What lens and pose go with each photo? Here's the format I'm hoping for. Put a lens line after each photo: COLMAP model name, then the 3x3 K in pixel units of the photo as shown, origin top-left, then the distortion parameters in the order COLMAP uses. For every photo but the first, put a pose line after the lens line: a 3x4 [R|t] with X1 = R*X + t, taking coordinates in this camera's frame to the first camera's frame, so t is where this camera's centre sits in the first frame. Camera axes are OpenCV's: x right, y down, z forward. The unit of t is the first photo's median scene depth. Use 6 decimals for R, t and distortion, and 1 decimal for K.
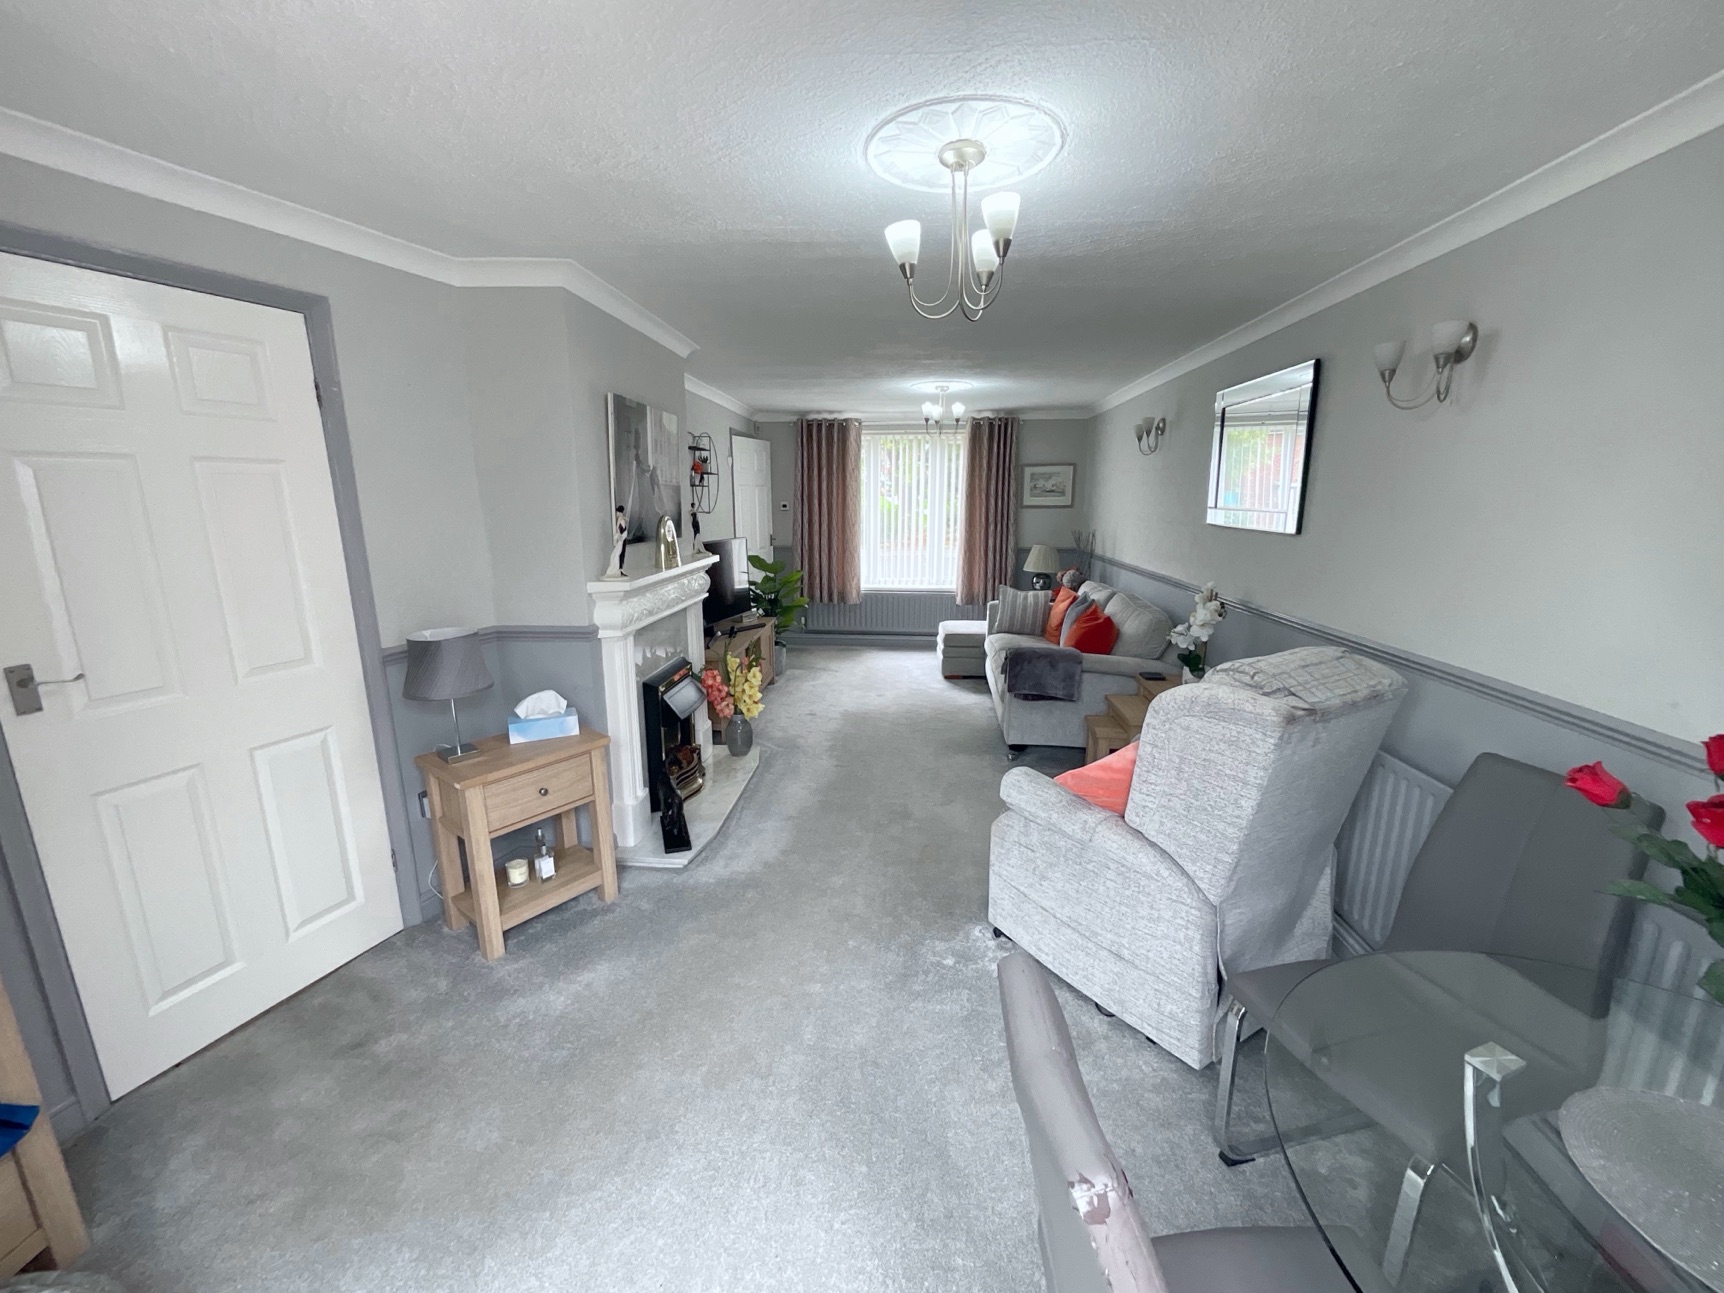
lens RADIAL K [[698.7, 0, 860.0], [0, 698.7, 647.6], [0, 0, 1]] dist [-0.003529, 0.000333]
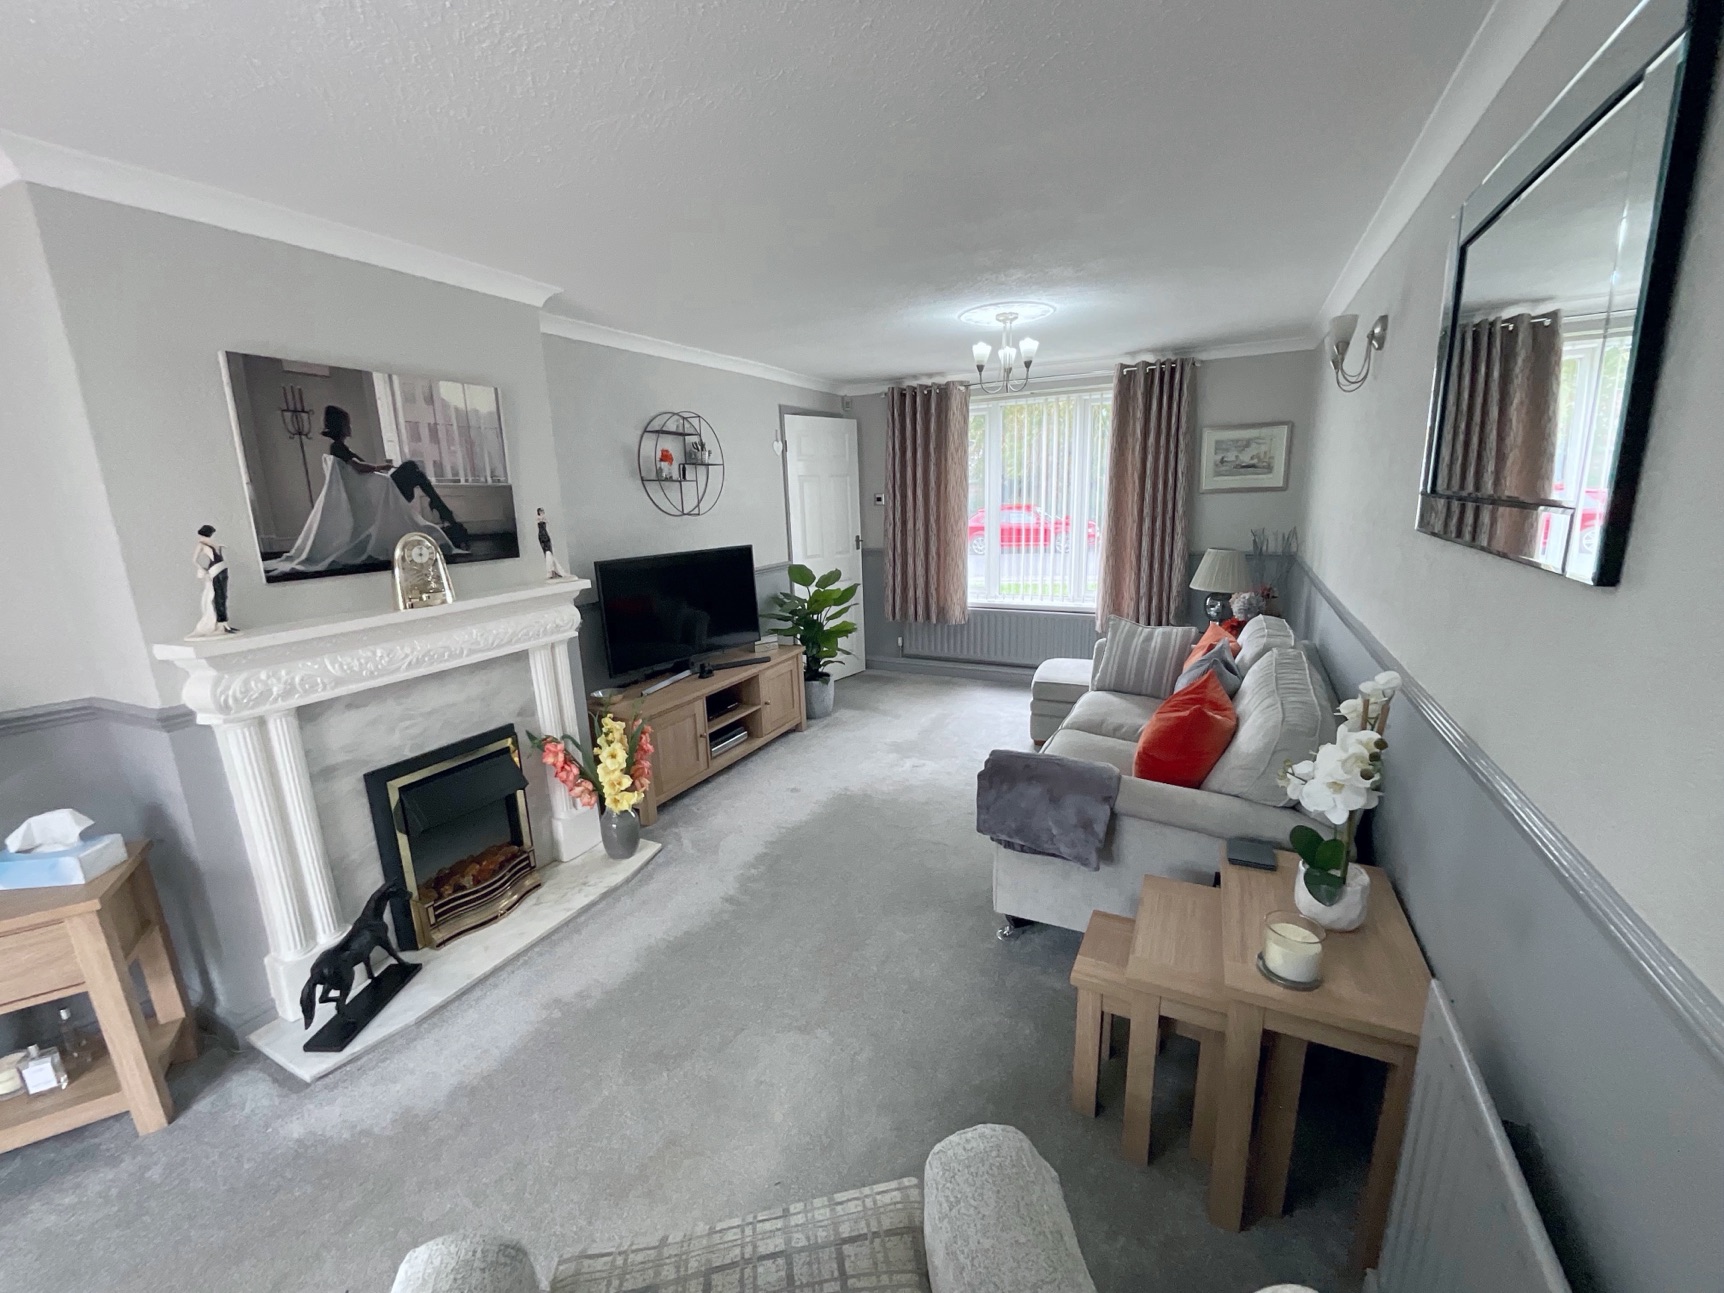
lens RADIAL K [[698.7, 0, 860.3], [0, 698.7, 645.5], [0, 0, 1]] dist [-0.003529, 0.000333]
pose [[0.926757, 0.050680, -0.372226, 0.208262], [-0.044898, 0.998699, 0.024192, -0.061099], [0.372968, -0.005708, 0.927827, 0.281829]]
